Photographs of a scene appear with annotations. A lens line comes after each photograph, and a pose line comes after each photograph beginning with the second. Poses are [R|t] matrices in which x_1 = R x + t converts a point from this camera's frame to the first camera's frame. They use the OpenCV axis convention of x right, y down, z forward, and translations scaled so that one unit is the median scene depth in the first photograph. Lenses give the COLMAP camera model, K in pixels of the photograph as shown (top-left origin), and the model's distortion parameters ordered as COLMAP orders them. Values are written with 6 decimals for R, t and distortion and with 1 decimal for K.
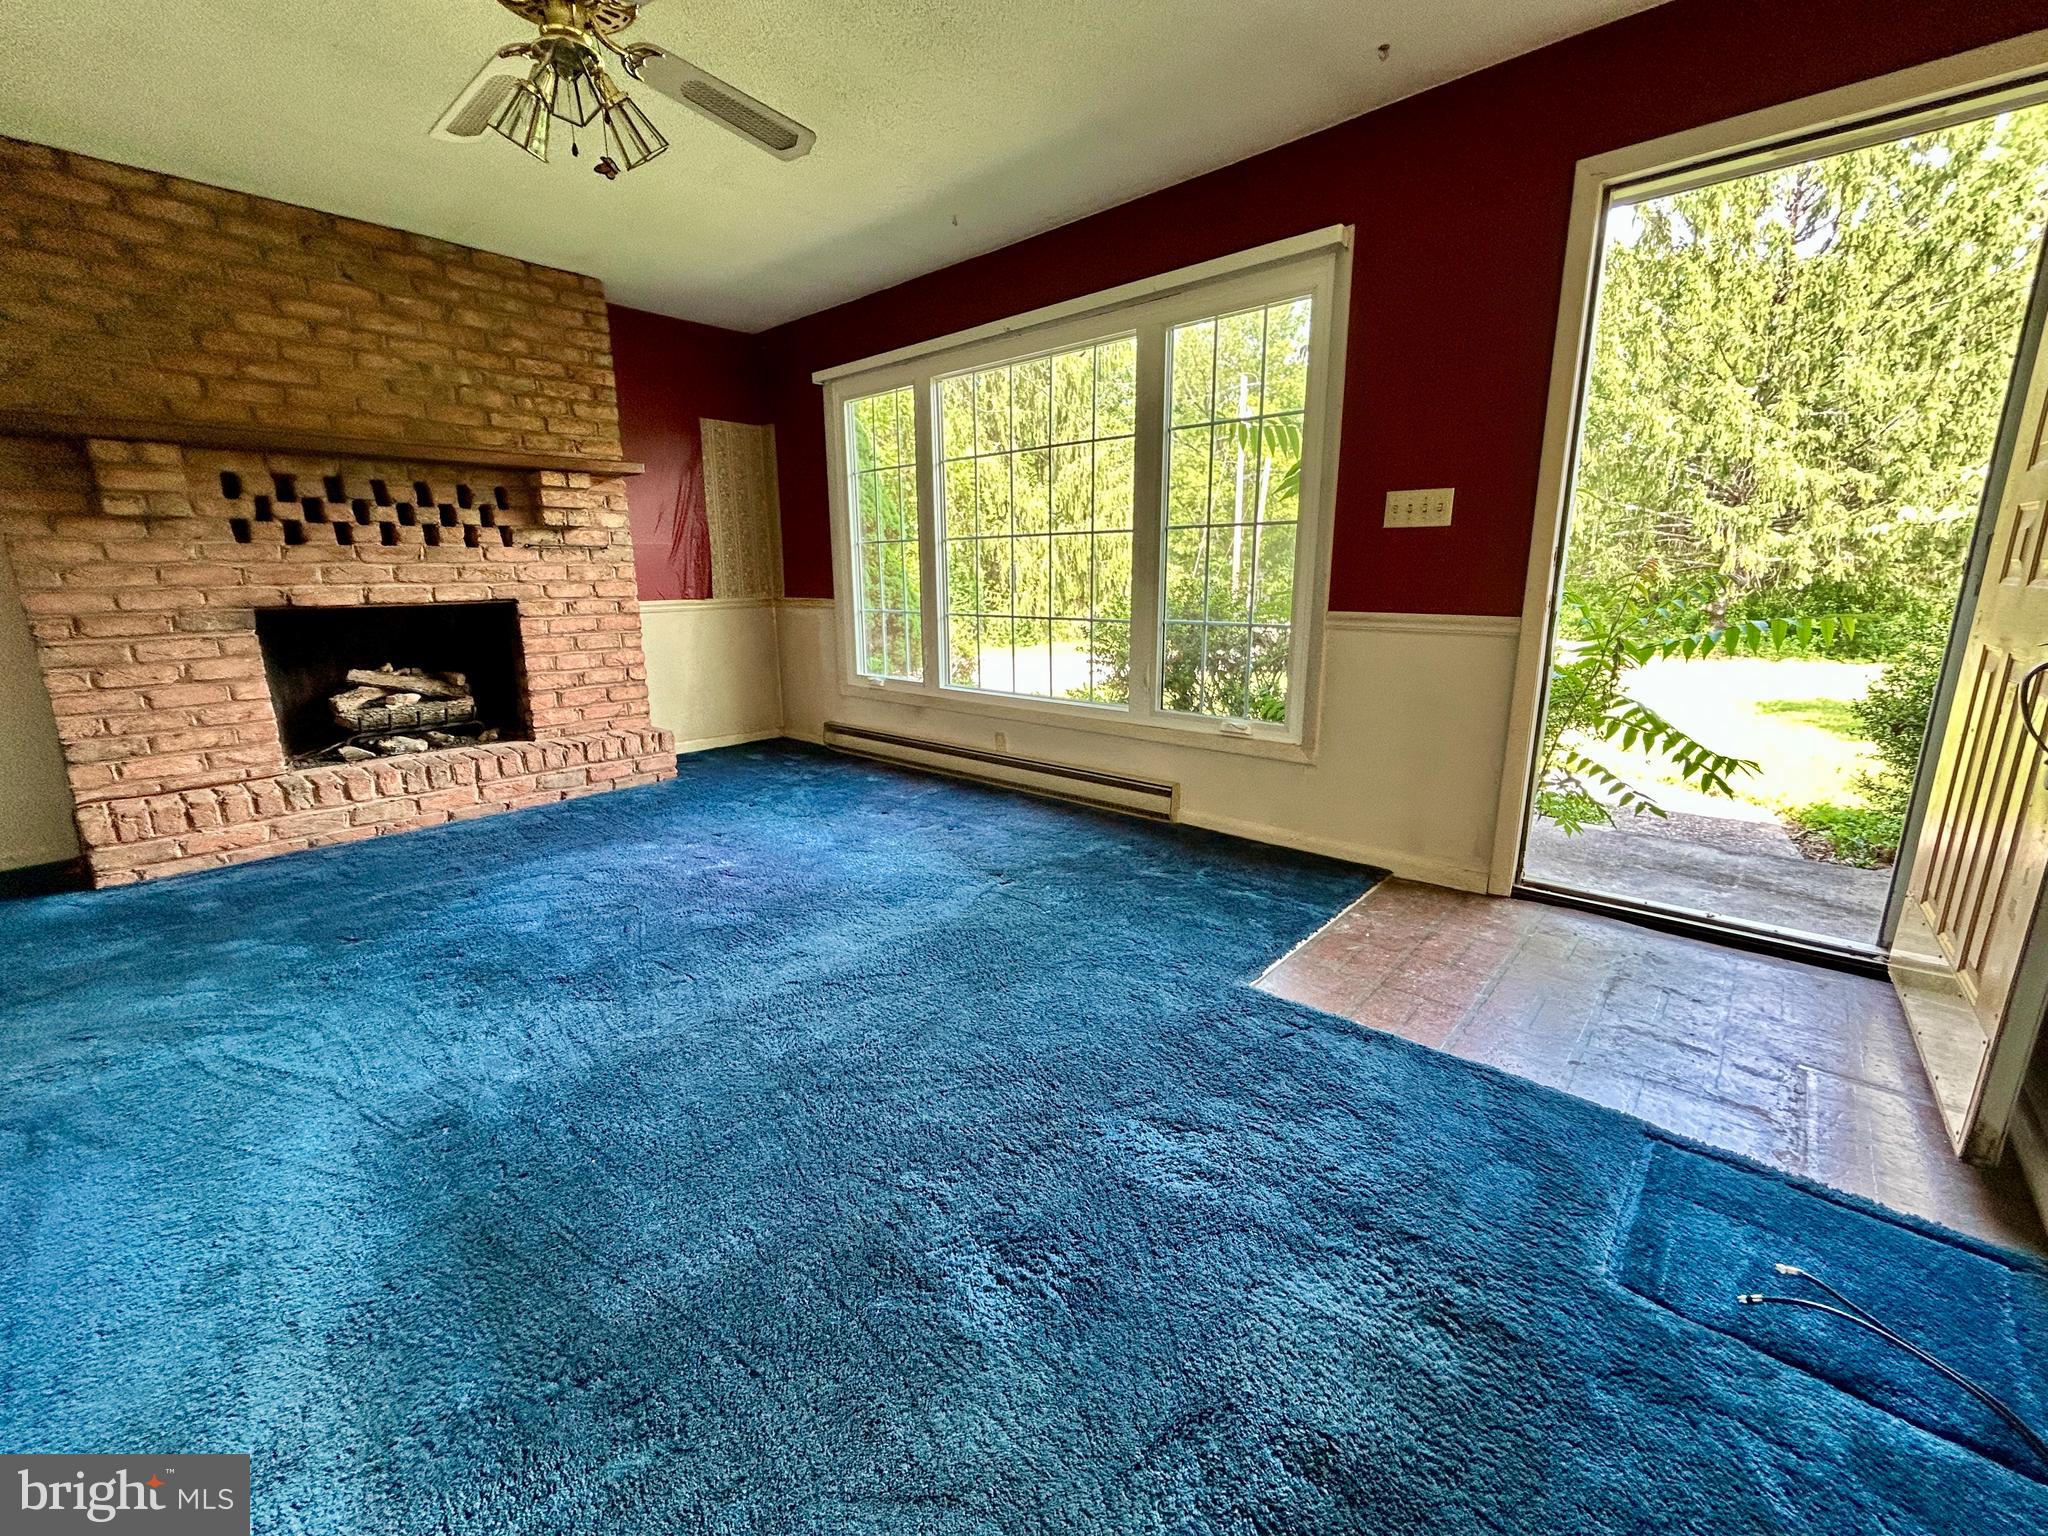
lens RADIAL K [[836.7, 0, 1024.0], [0, 836.7, 768.0], [0, 0, 1]] dist [-0.001583, -0.000018]
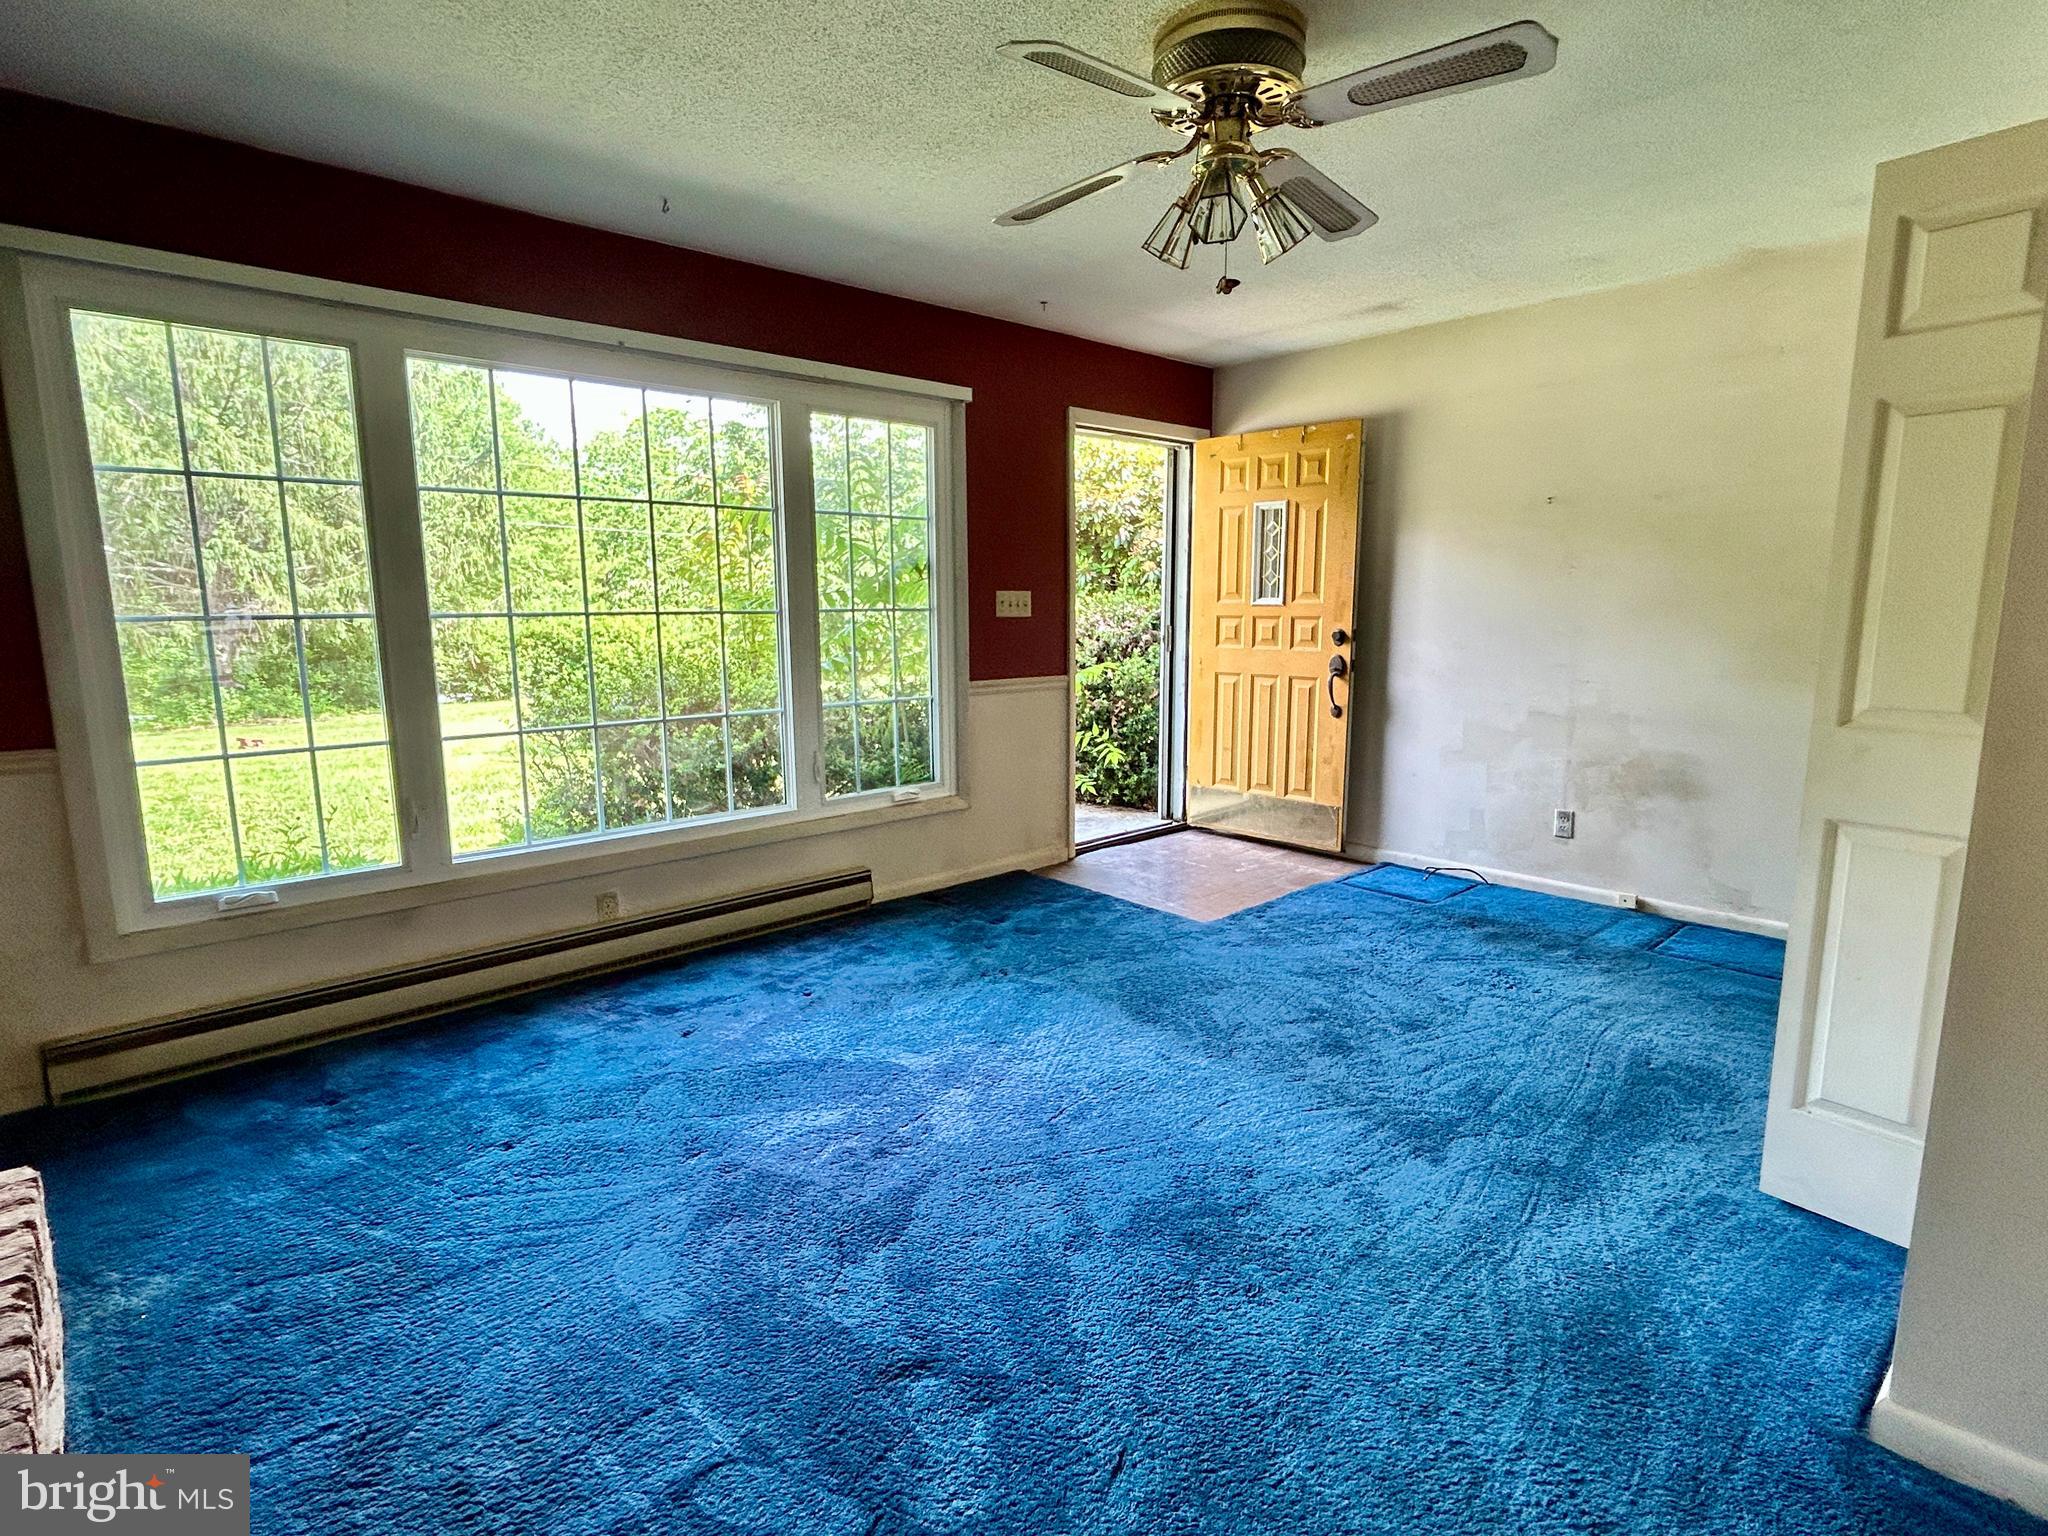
lens RADIAL K [[1039.0, 0, 1026.4], [0, 1039.0, 778.6], [0, 0, 1]] dist [0.001279, 0.000079]
pose [[0.082349, -0.157284, 0.984114, -1.122020], [0.233757, 0.962969, 0.134344, -0.227675], [-0.968802, 0.218980, 0.116066, 0.745058]]
